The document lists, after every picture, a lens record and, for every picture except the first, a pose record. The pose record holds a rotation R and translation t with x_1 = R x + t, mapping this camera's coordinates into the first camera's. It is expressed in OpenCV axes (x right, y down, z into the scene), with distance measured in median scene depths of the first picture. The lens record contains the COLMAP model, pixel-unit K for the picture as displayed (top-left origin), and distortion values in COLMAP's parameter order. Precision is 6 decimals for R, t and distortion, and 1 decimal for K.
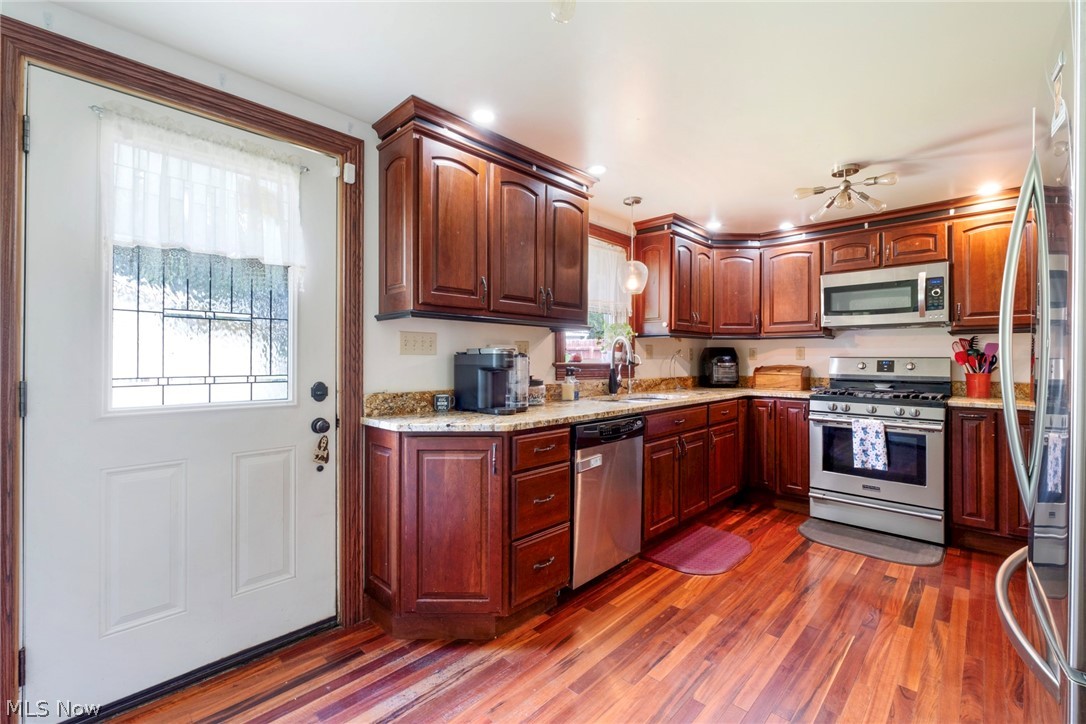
lens RADIAL K [[461.8, 0, 543.0], [0, 461.8, 362.0], [0, 0, 1]] dist [-0.000714, -0.000069]
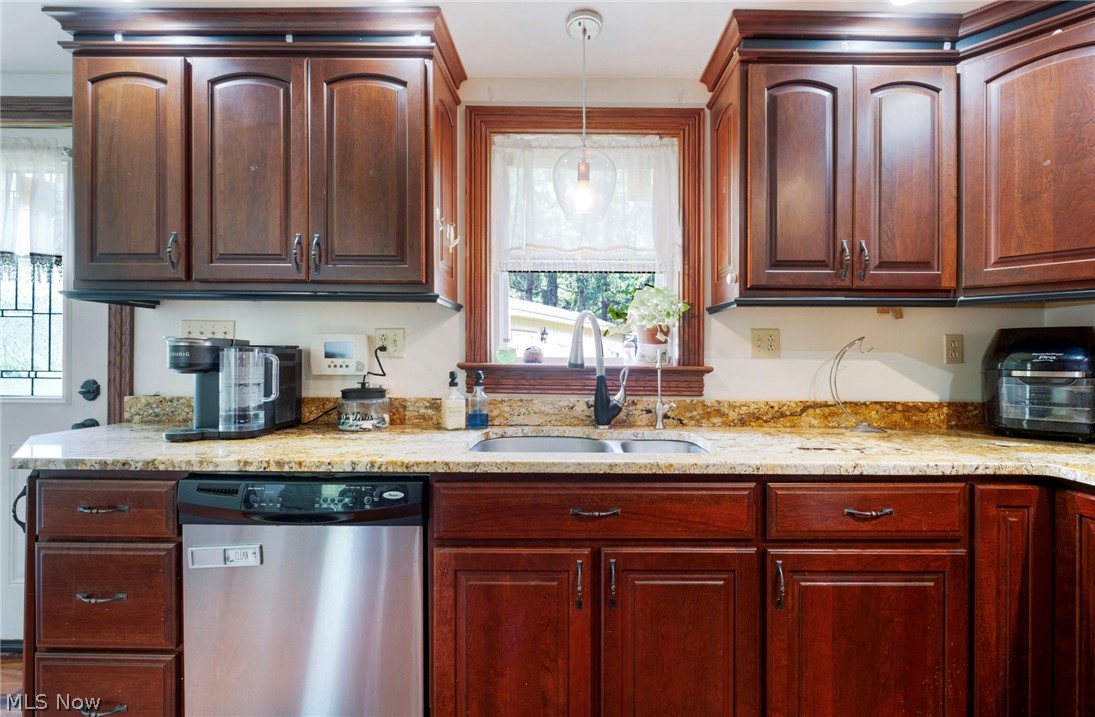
lens RADIAL K [[479.4, 0, 567.3], [0, 479.4, 358.7], [0, 0, 1]] dist [-0.001372, 0.000370]
pose [[0.696434, 0.008600, -0.717569, 0.545454], [-0.012211, 0.999925, 0.000132, -0.004203], [0.717517, 0.008670, 0.696487, 0.653696]]
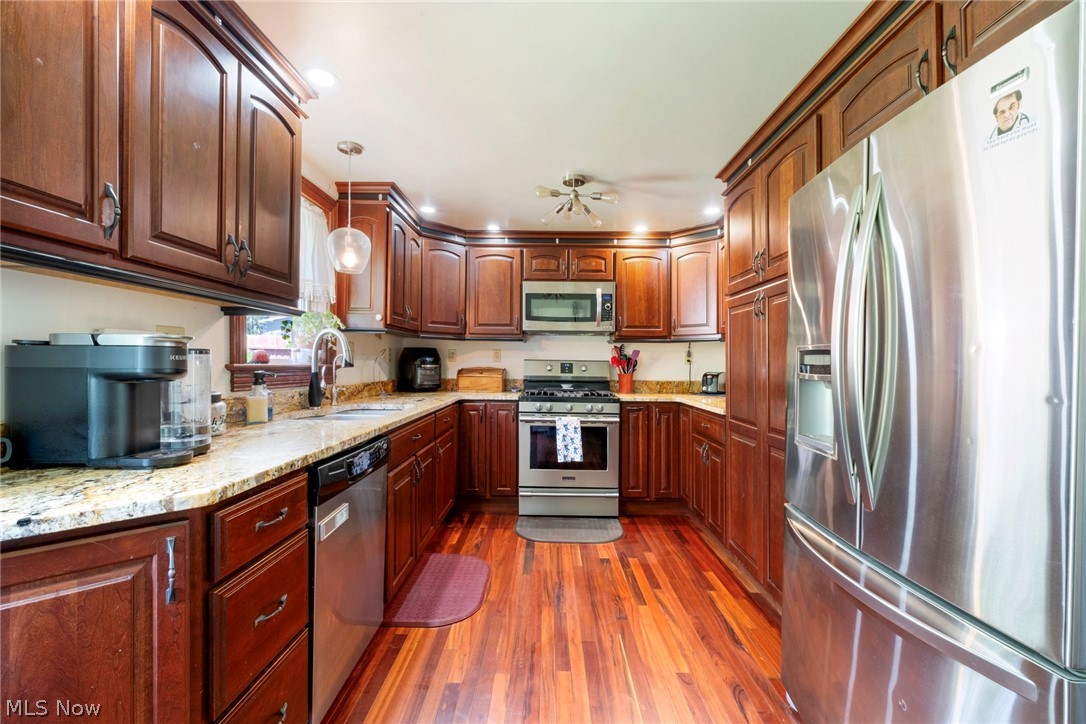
lens RADIAL K [[460.9, 0, 542.9], [0, 460.9, 366.3], [0, 0, 1]] dist [-0.002243, 0.000289]
pose [[0.728143, 0.000727, 0.685425, -0.091103], [-0.004994, 0.999979, 0.004245, -0.000004], [-0.685407, -0.006514, 0.728131, 0.245012]]
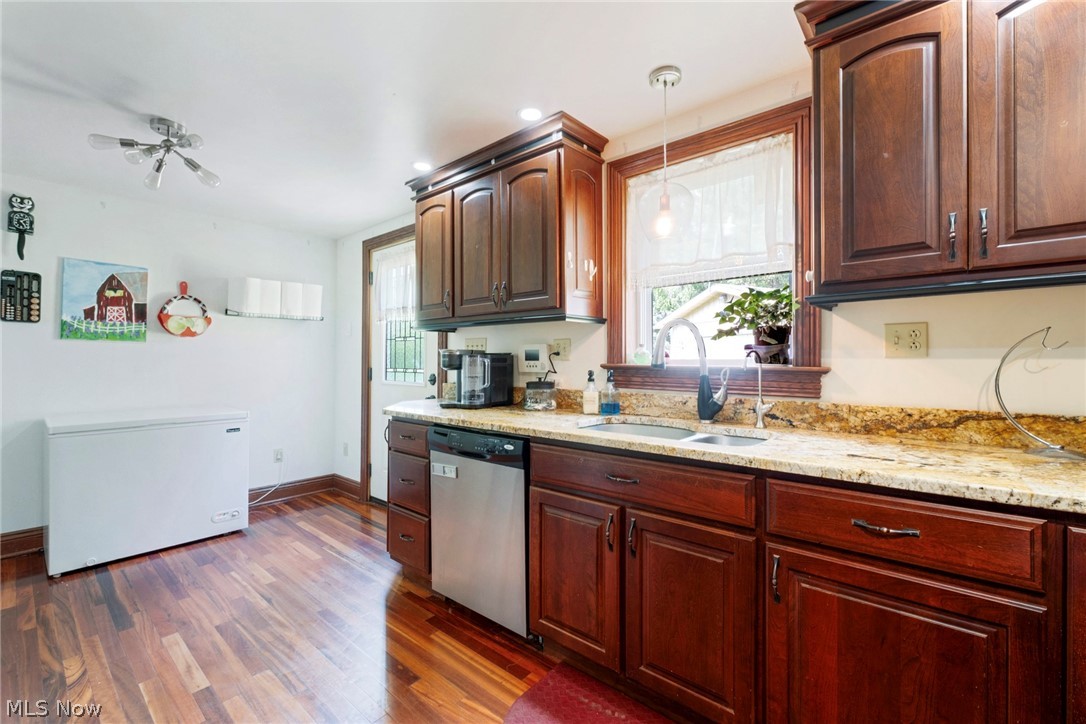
lens RADIAL K [[481.8, 0, 541.2], [0, 481.8, 355.9], [0, 0, 1]] dist [0.001653, 0.000359]
pose [[0.035919, -0.003567, -0.999348, 0.789467], [-0.001838, 0.999992, -0.003635, -0.006960], [0.999353, 0.001967, 0.035912, 0.842721]]
